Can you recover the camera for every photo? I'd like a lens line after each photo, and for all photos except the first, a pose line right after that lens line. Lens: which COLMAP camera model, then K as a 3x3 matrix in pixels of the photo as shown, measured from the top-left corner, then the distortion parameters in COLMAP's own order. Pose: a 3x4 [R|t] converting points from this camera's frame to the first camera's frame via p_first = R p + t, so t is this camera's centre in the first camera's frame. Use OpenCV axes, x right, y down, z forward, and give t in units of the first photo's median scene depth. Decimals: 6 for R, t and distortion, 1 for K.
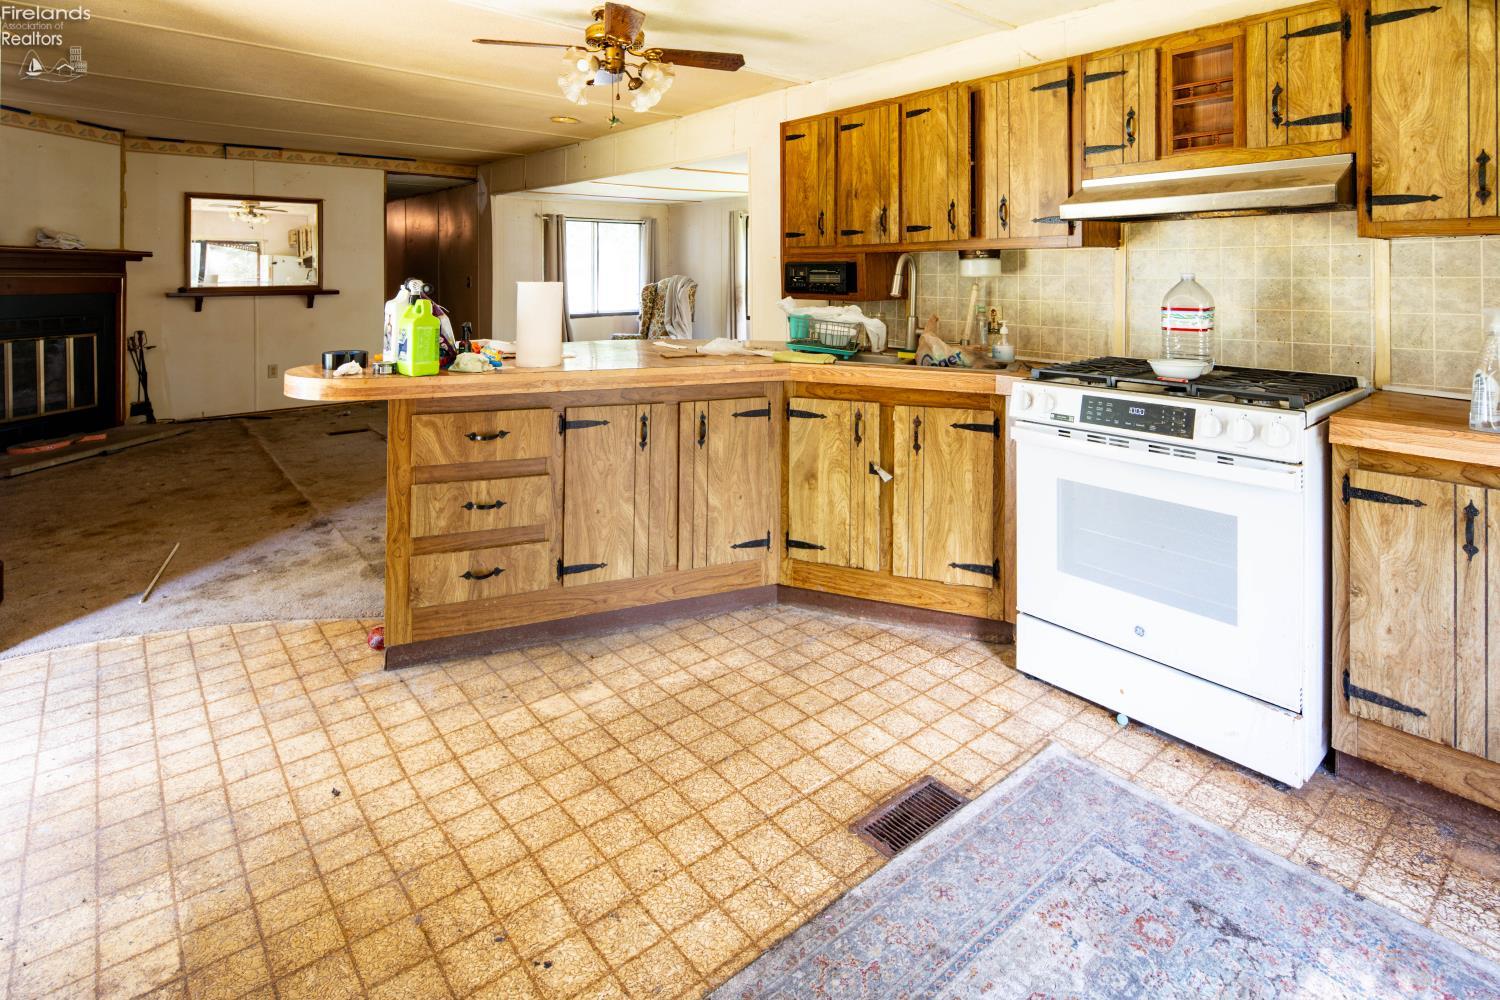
lens RADIAL K [[753.5, 0, 771.1], [0, 753.5, 298.9], [0, 0, 1]] dist [0.002868, -0.001654]
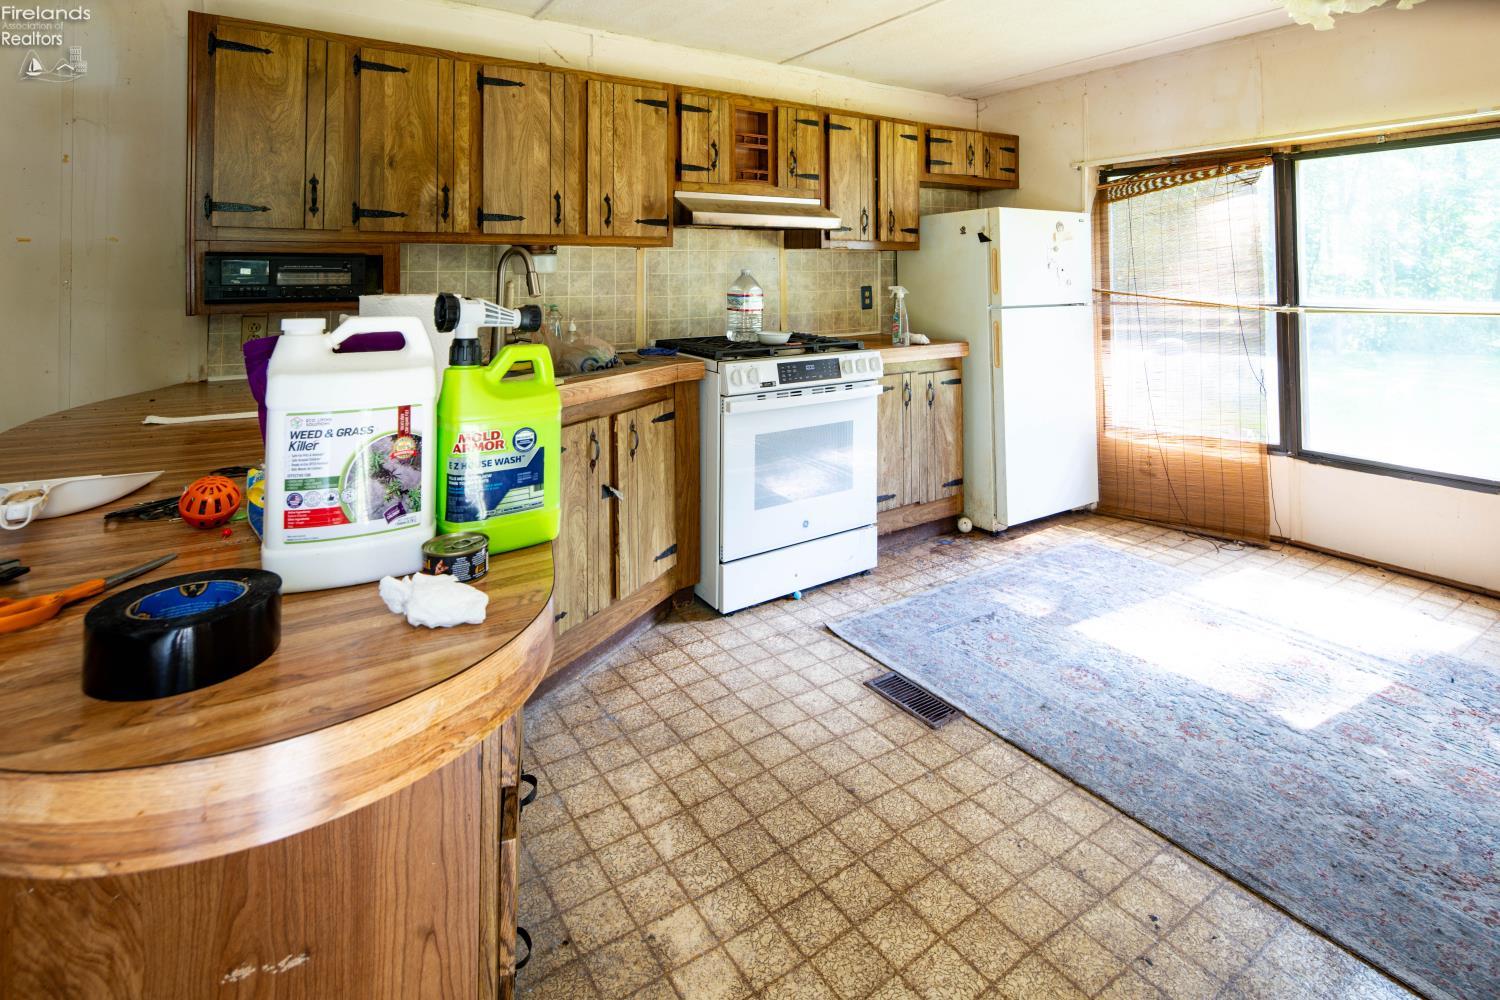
lens RADIAL K [[760.5, 0, 751.8], [0, 760.5, 274.6], [0, 0, 1]] dist [0.003183, -0.002463]
pose [[0.126707, -0.011091, 0.991878, -0.824377], [0.033191, 0.999425, 0.006936, -0.033575], [-0.991385, 0.032043, 0.127002, 0.805788]]
